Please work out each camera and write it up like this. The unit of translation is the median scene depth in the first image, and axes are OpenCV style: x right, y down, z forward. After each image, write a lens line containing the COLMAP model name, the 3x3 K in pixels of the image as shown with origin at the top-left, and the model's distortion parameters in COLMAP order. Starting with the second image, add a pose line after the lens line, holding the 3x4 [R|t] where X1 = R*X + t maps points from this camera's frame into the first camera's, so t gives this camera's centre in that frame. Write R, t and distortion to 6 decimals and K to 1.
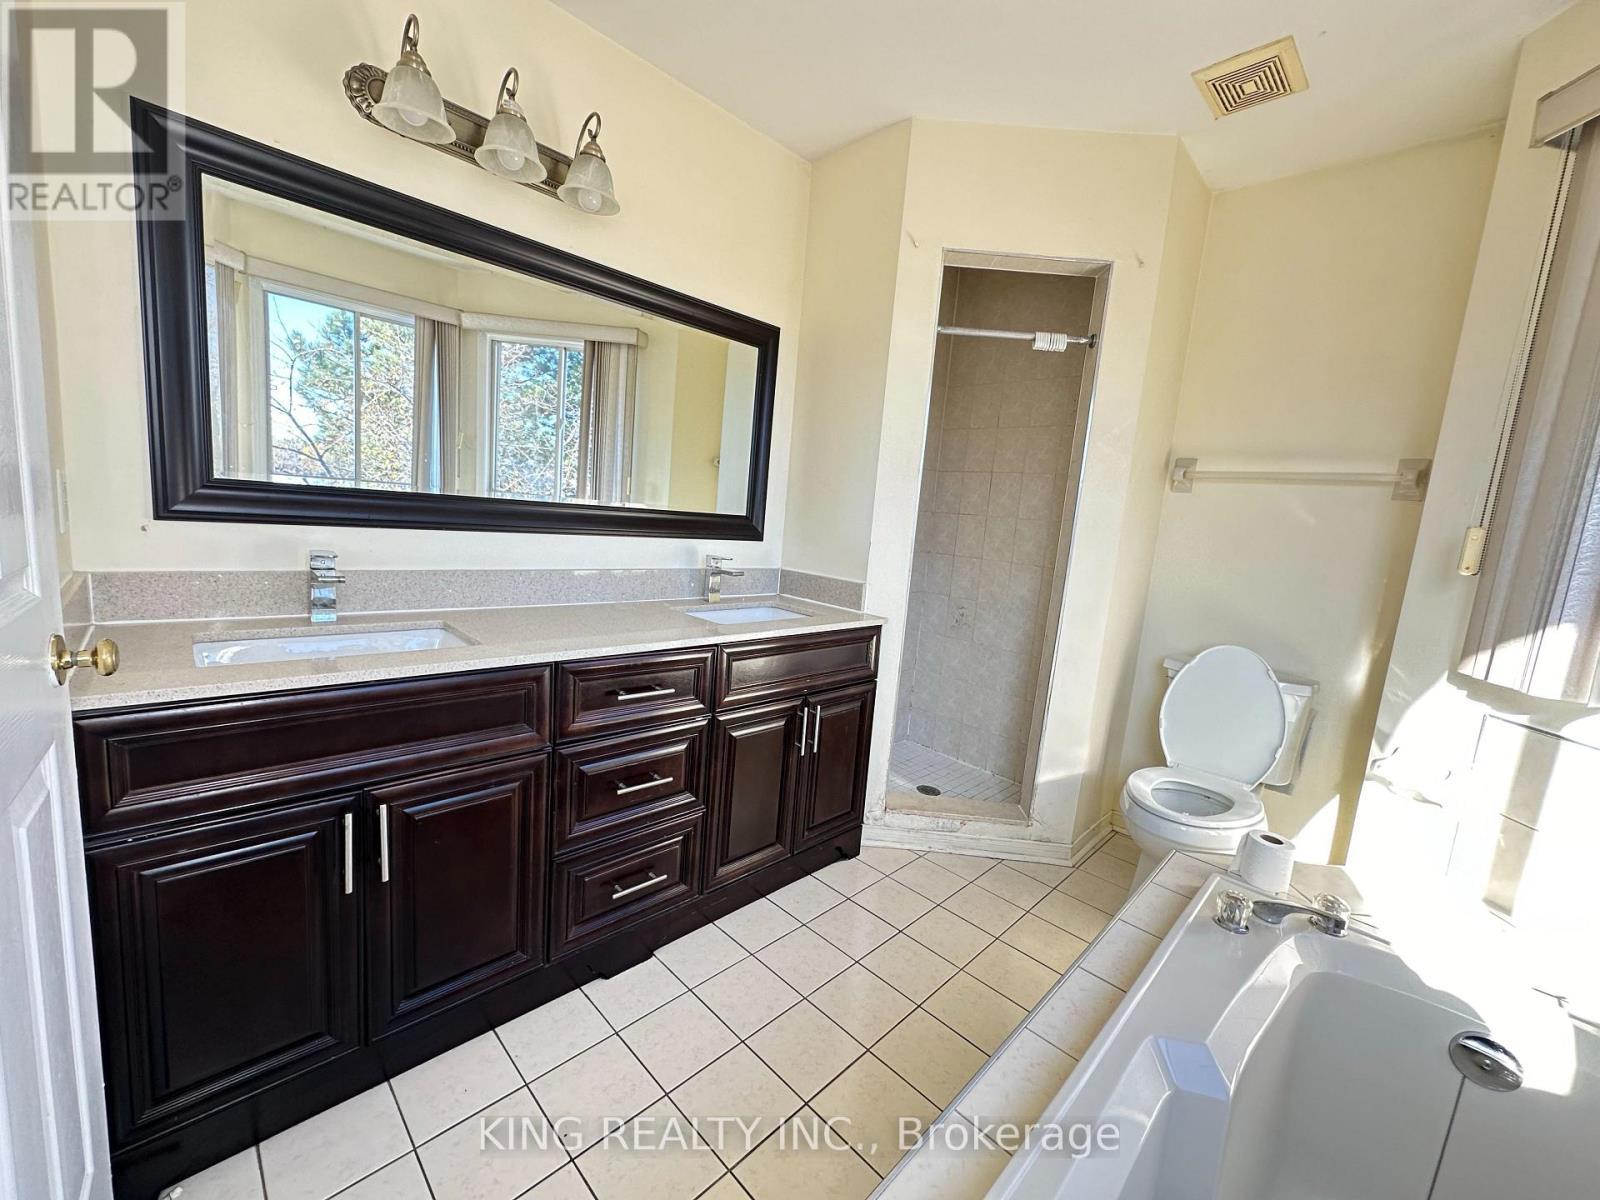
lens RADIAL K [[638.8, 0, 800.0], [0, 638.8, 600.0], [0, 0, 1]] dist [-0.001818, 0.000024]
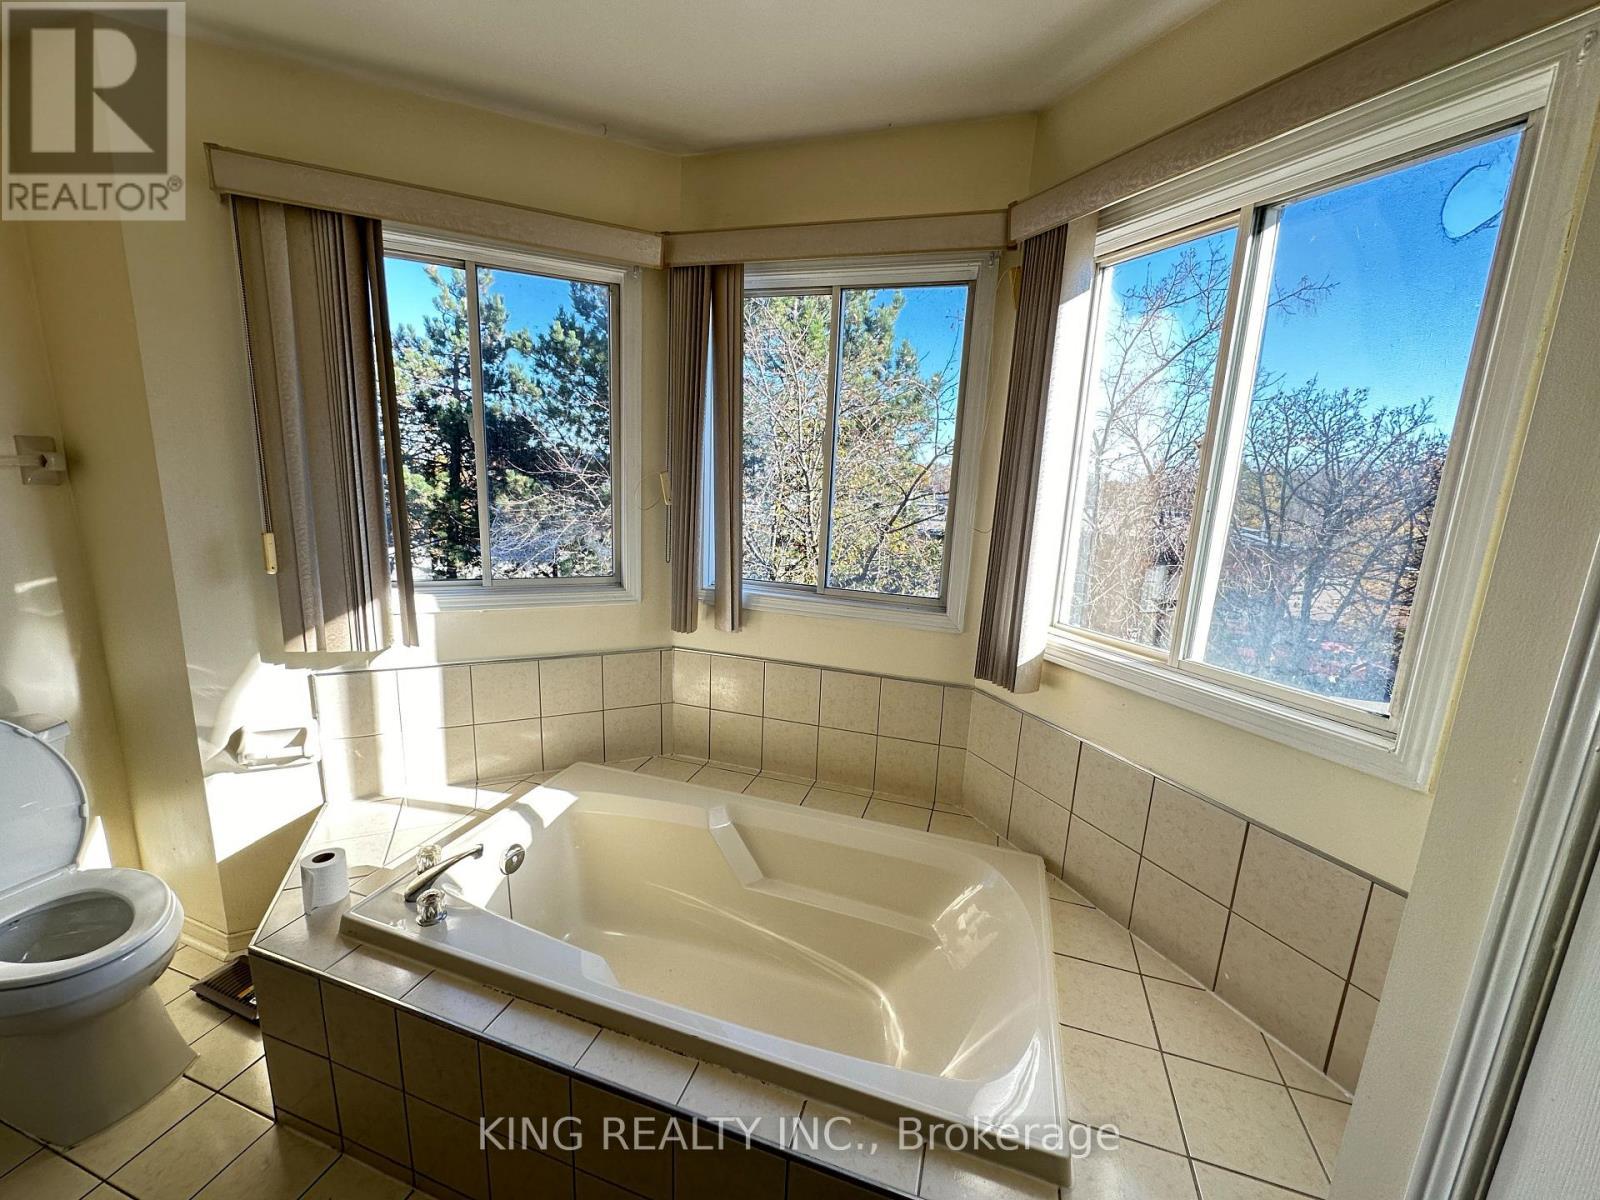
lens RADIAL K [[638.8, 0, 800.0], [0, 638.8, 600.0], [0, 0, 1]] dist [-0.001818, 0.000024]
pose [[-0.446424, -0.277310, 0.850767, -0.346798], [0.042868, 0.943048, 0.329884, -0.298764], [-0.893794, 0.183738, -0.409112, 0.553402]]
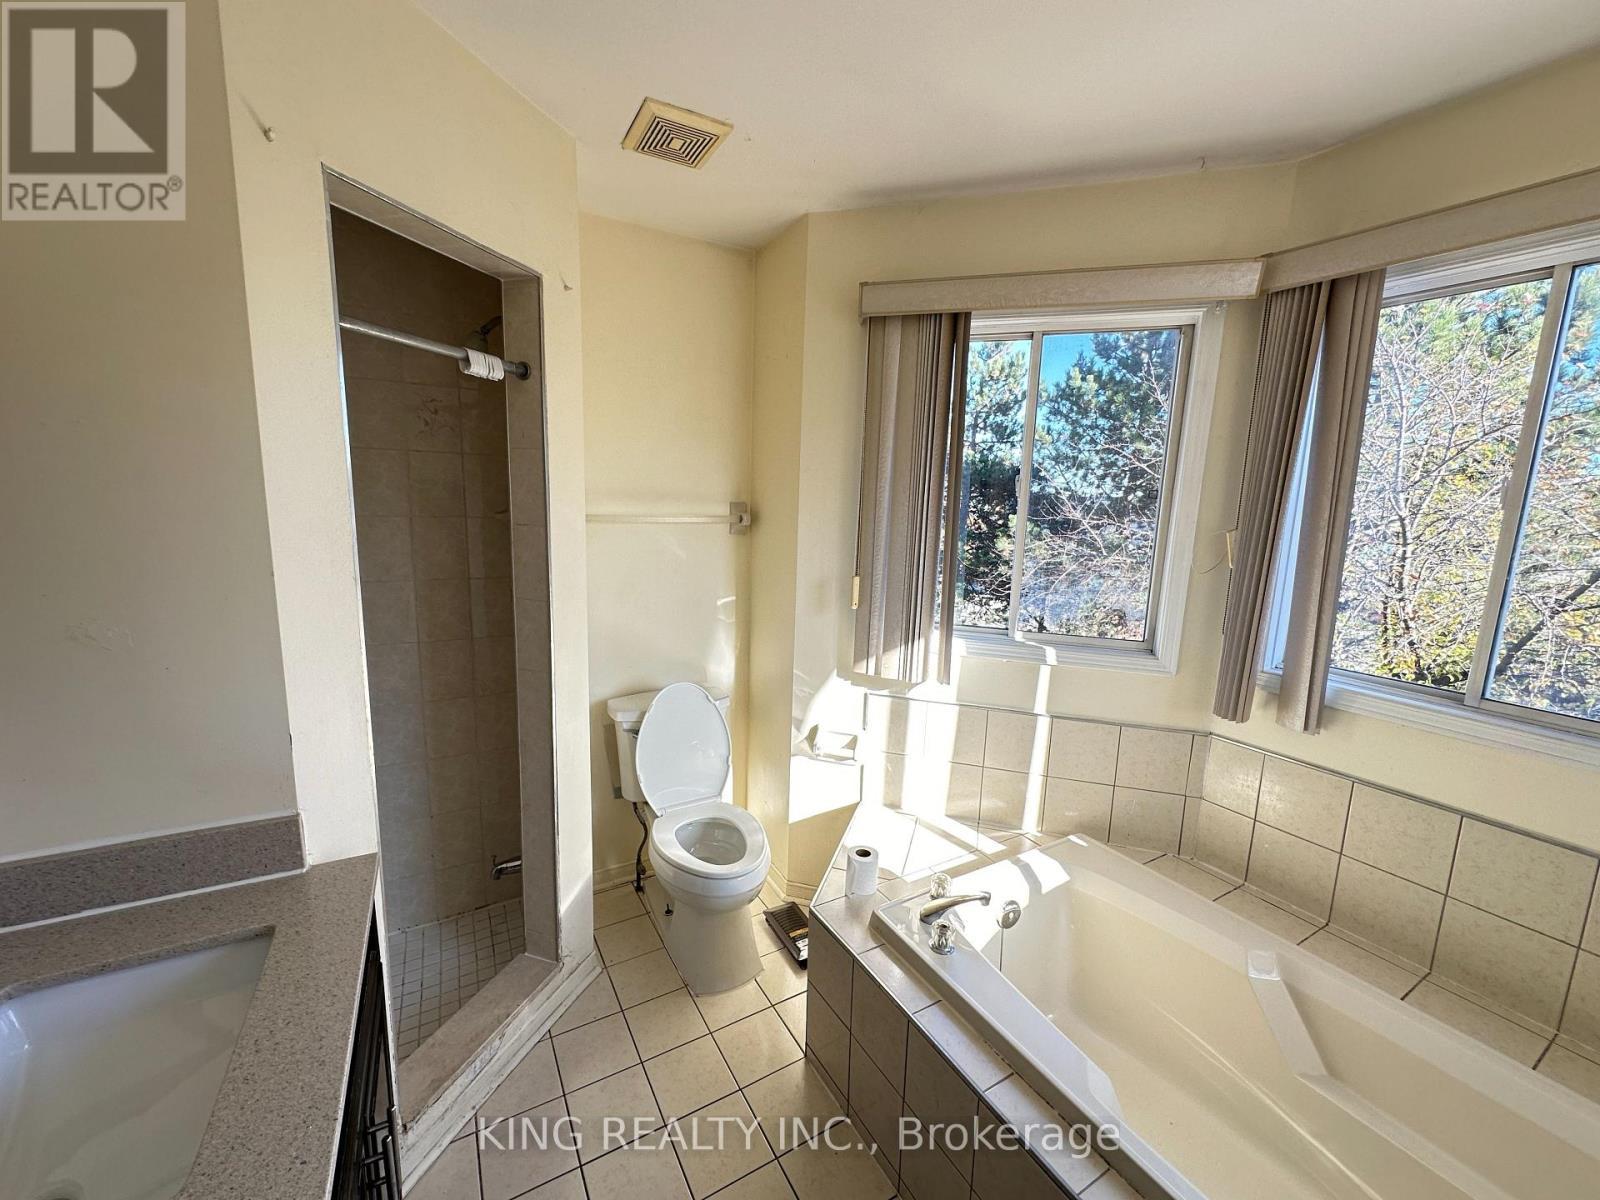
lens RADIAL K [[638.8, 0, 800.0], [0, 638.8, 600.0], [0, 0, 1]] dist [-0.001818, 0.000024]
pose [[0.259082, -0.230542, 0.937938, -0.310783], [0.125687, 0.970885, 0.203922, -0.328748], [-0.957643, 0.065054, 0.280515, 0.628604]]
